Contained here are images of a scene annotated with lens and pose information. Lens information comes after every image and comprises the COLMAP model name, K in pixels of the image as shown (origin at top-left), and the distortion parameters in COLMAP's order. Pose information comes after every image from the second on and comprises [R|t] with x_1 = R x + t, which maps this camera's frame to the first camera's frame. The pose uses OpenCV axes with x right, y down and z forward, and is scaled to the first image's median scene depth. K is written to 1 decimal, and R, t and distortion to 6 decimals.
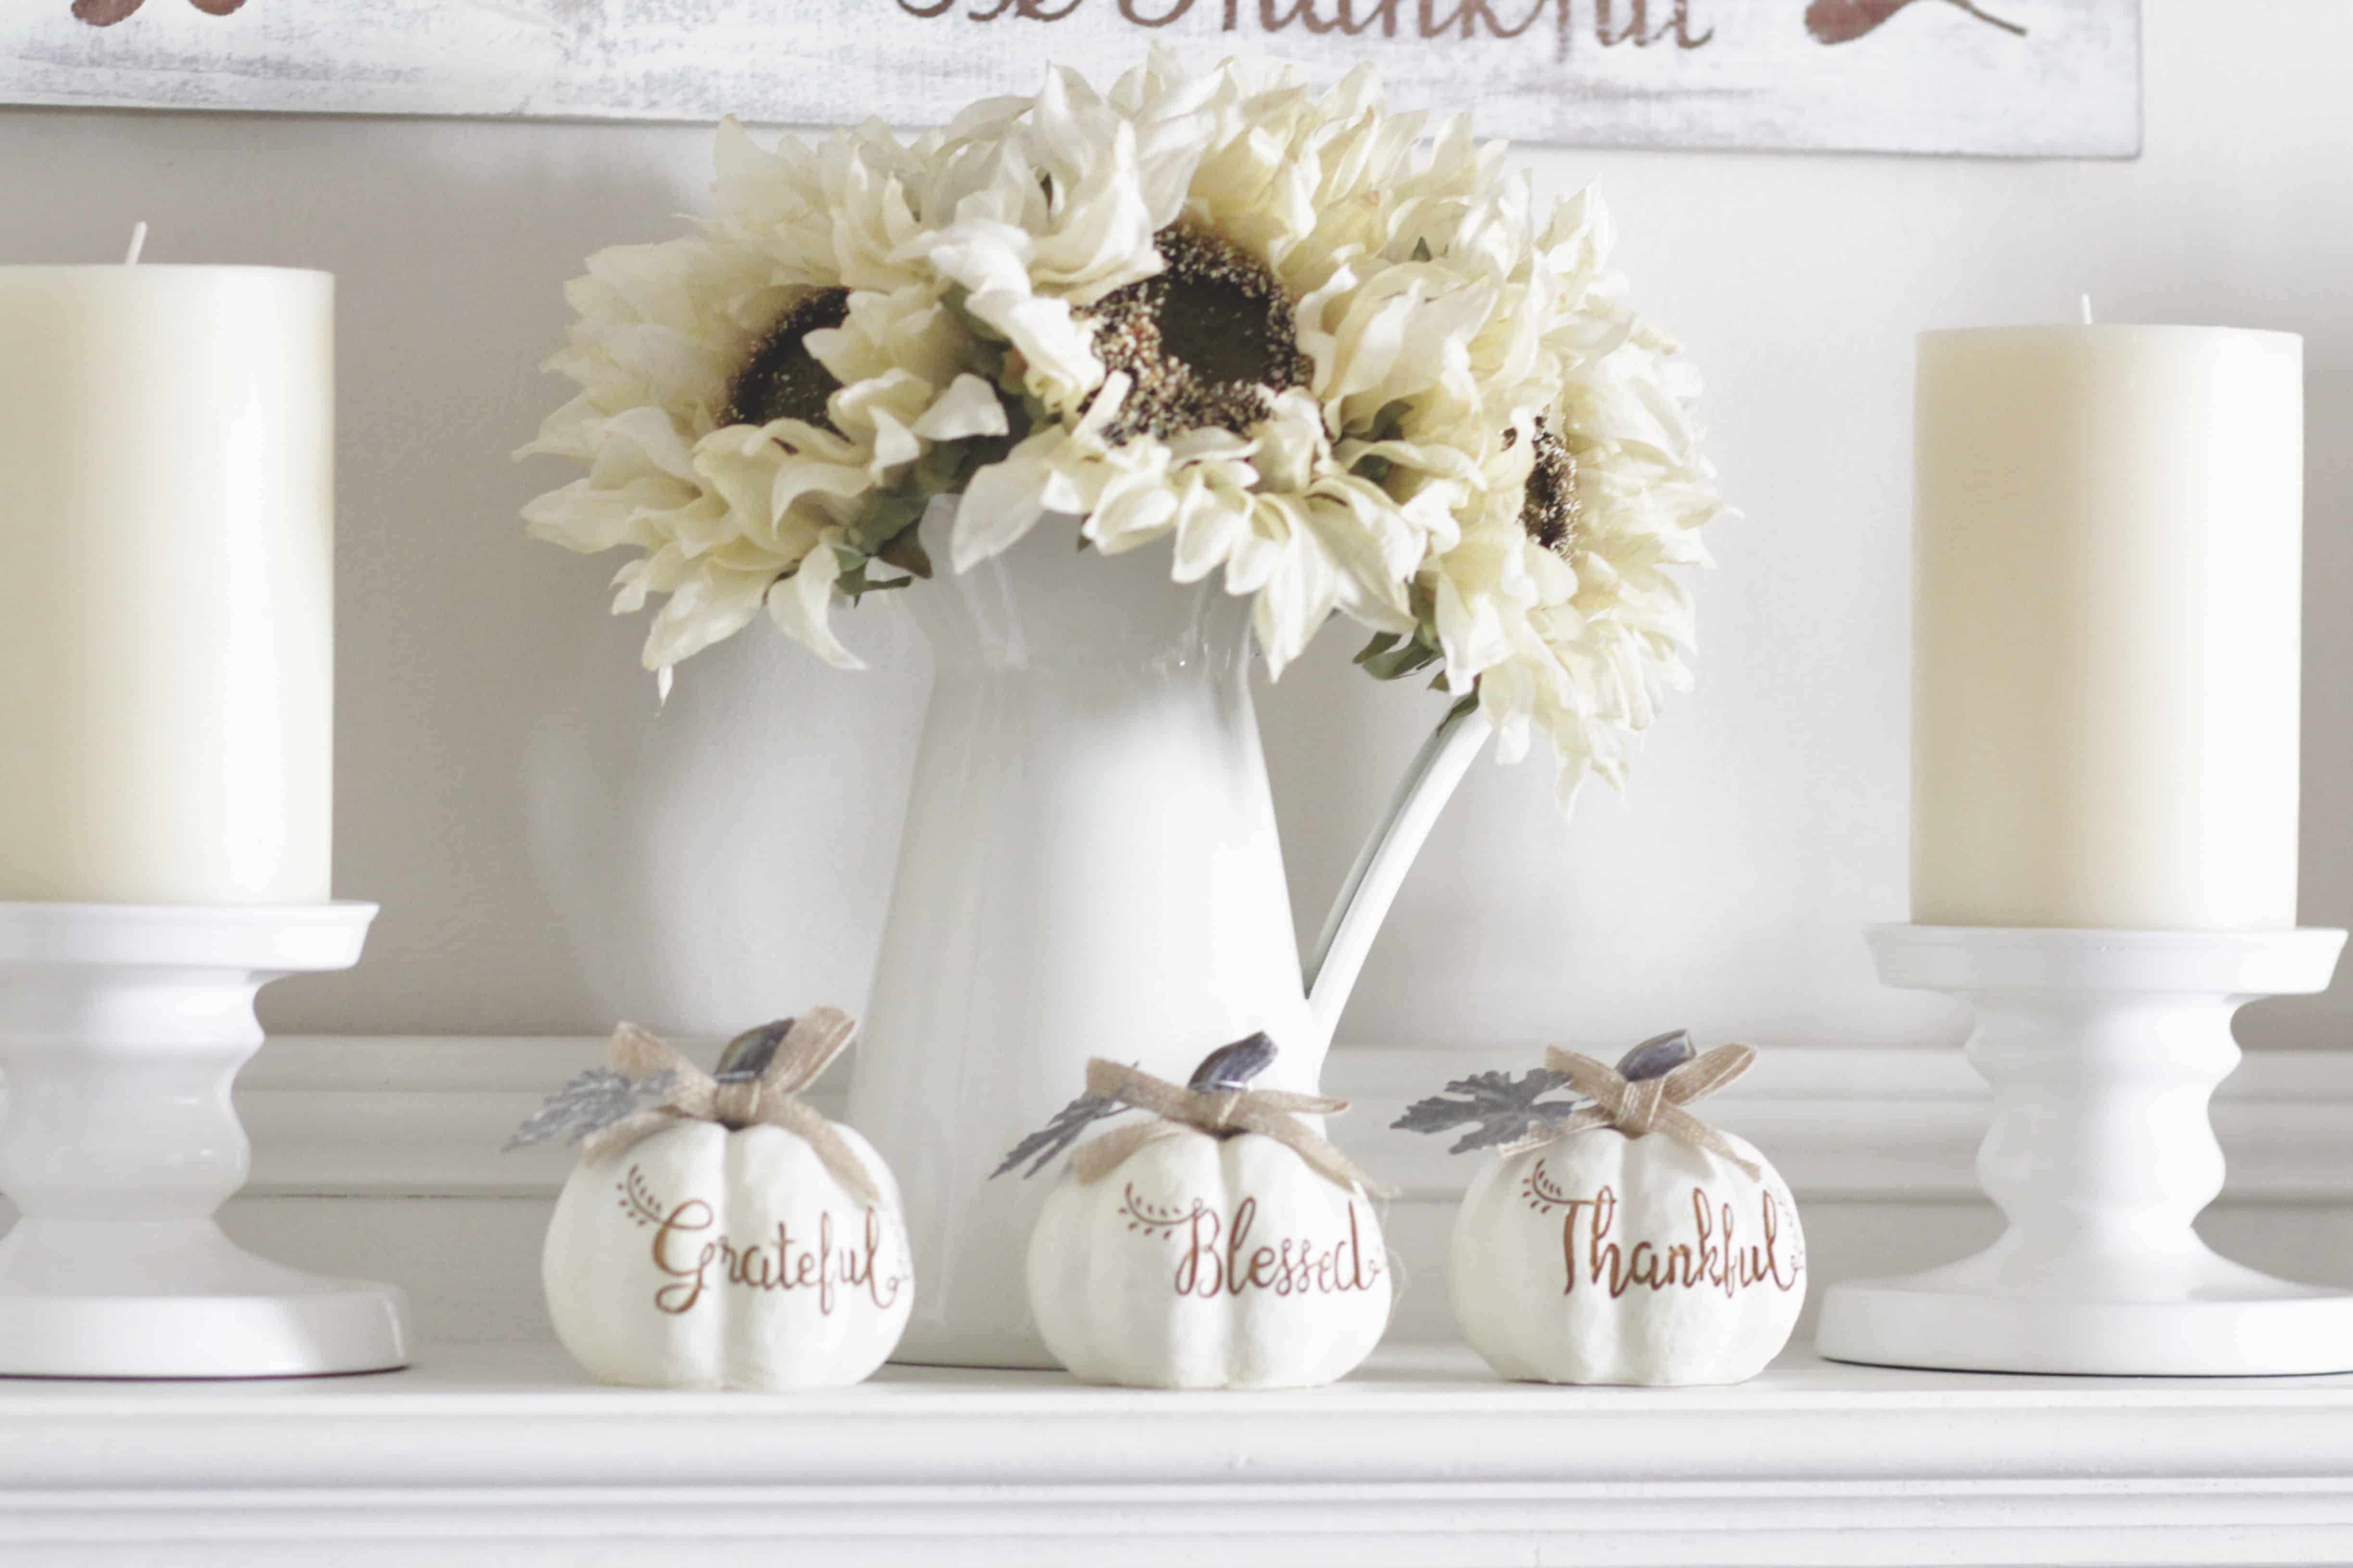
lens RADIAL K [[9217.5, 0, 1176.5], [0, 9217.5, 784.0], [0, 0, 1]] dist [0.164380, -4.077635]
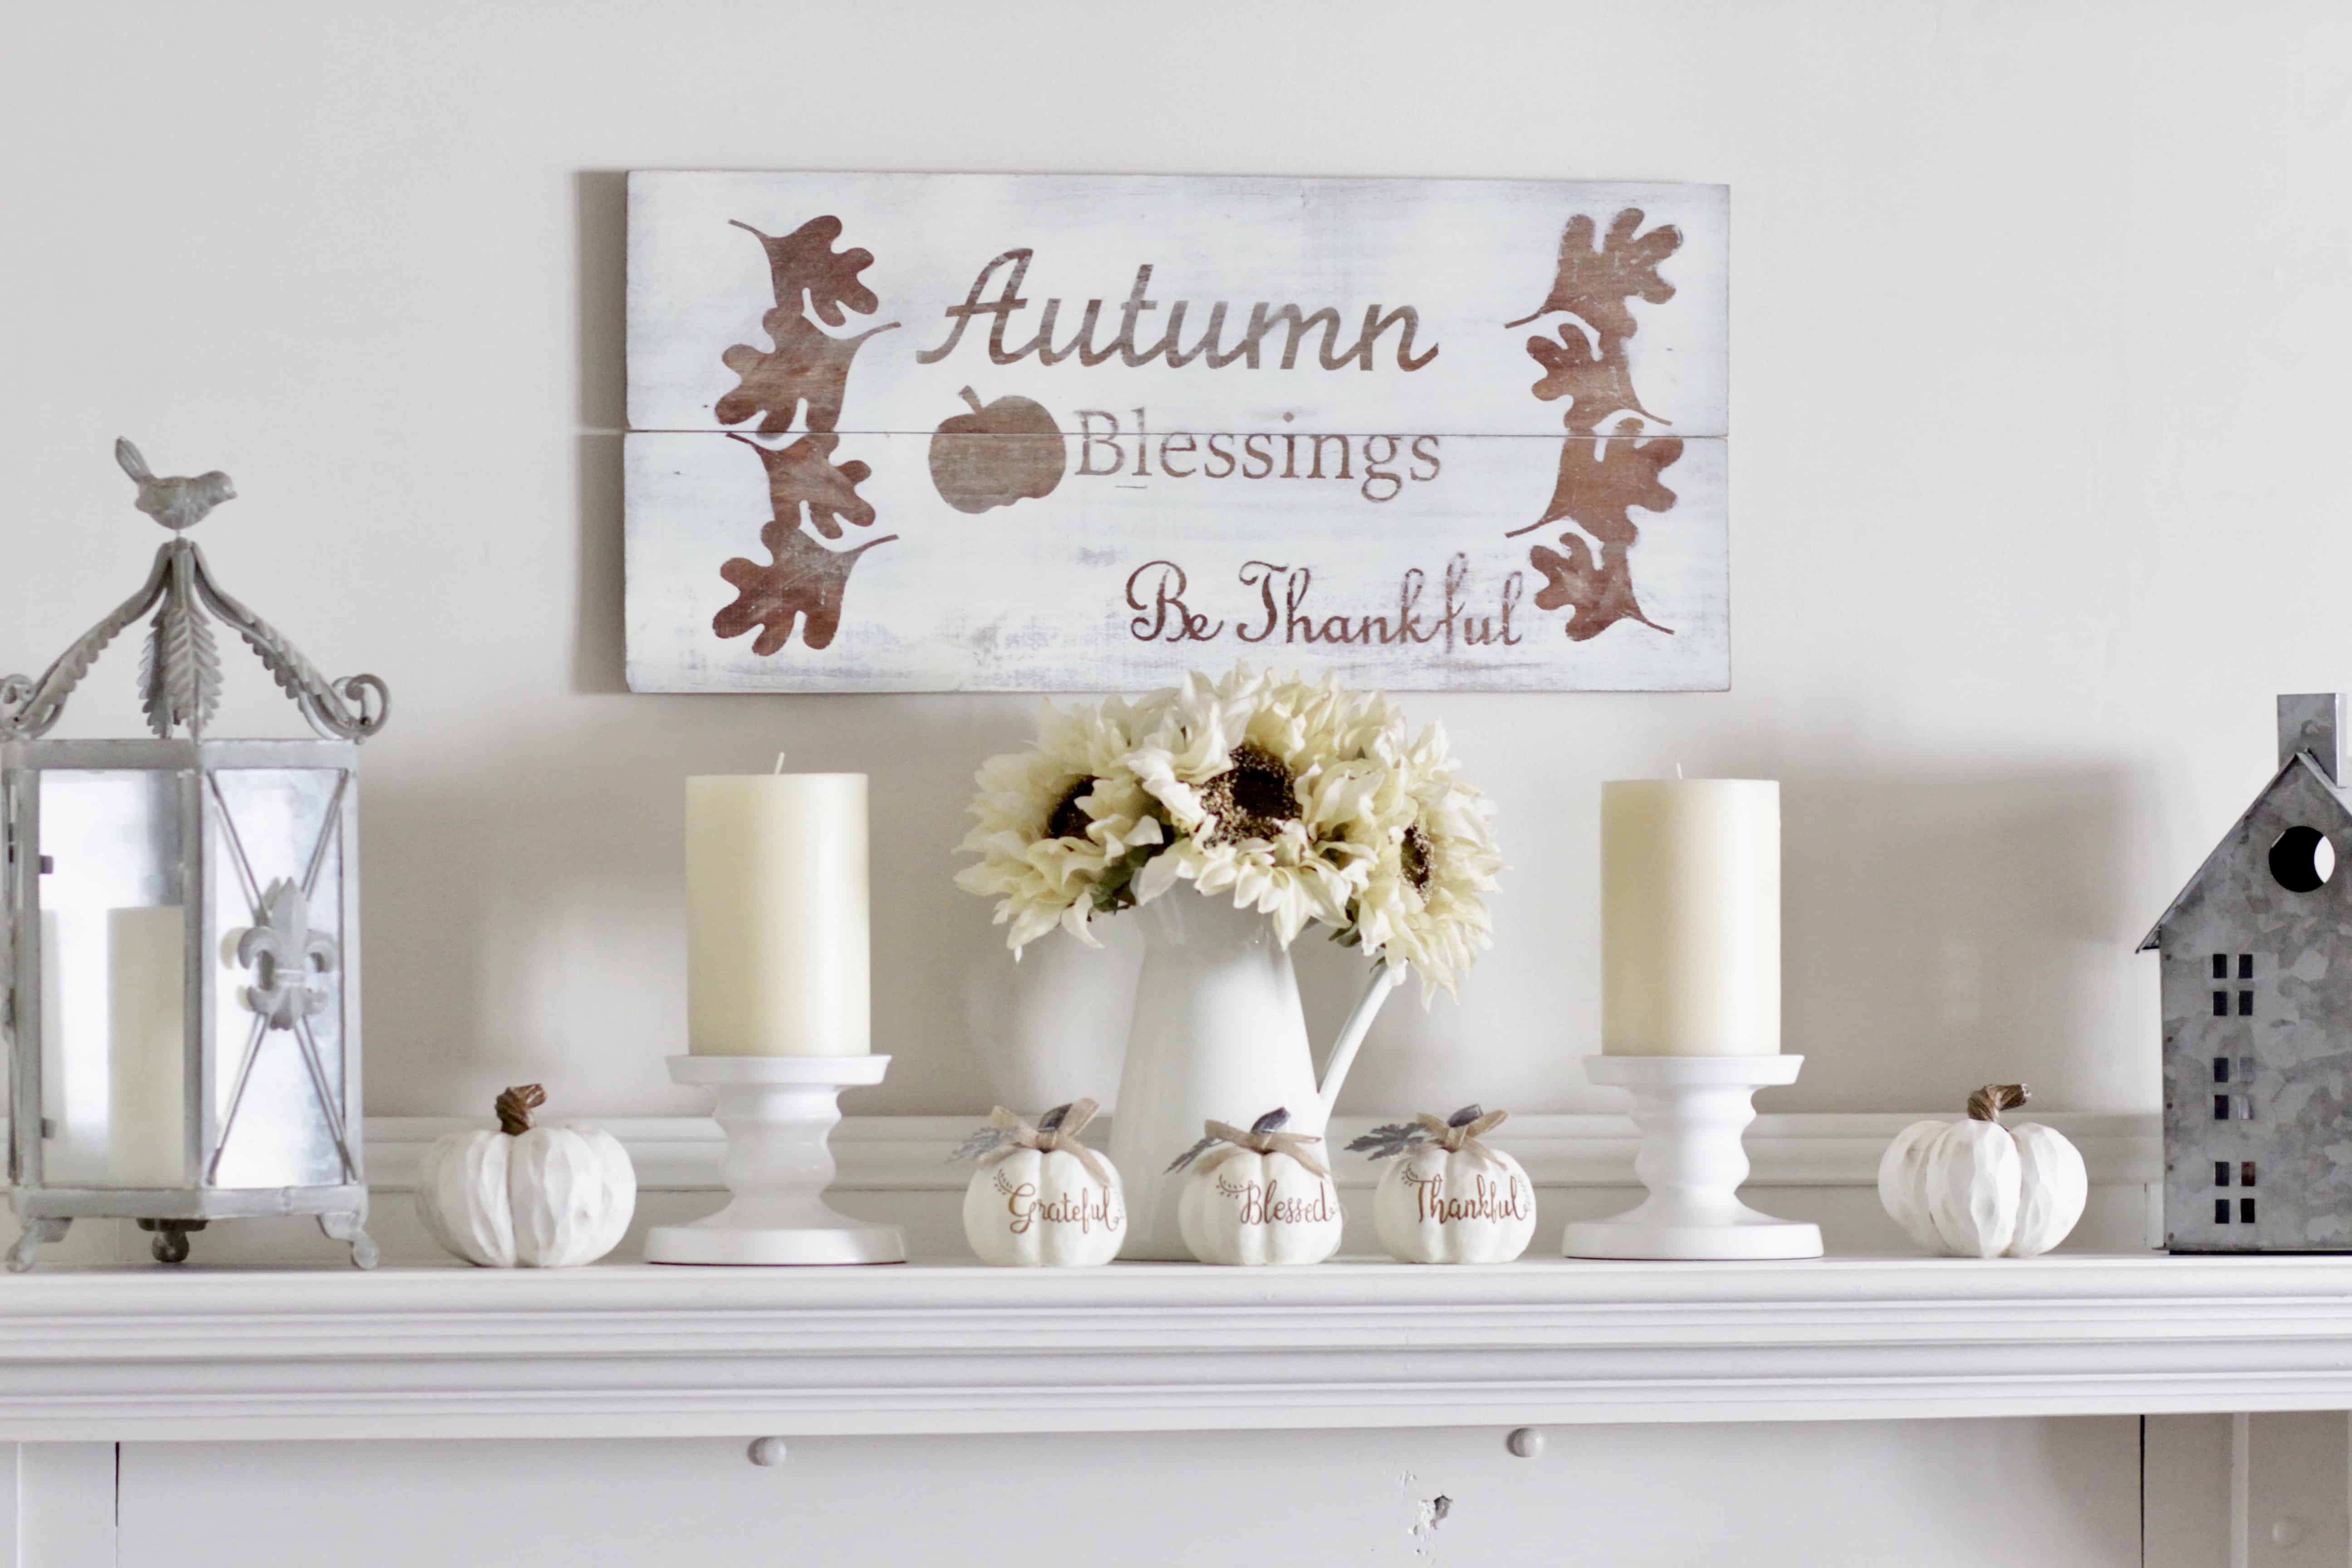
lens RADIAL K [[7089.5, 0, 1176.0], [0, 7089.5, 784.0], [0, 0, 1]] dist [-0.070175, -0.296168]
pose [[0.997627, -0.016148, -0.066935, 0.098820], [0.014388, 0.999540, -0.026685, -0.005917], [0.067335, 0.025658, 0.997400, -0.713253]]
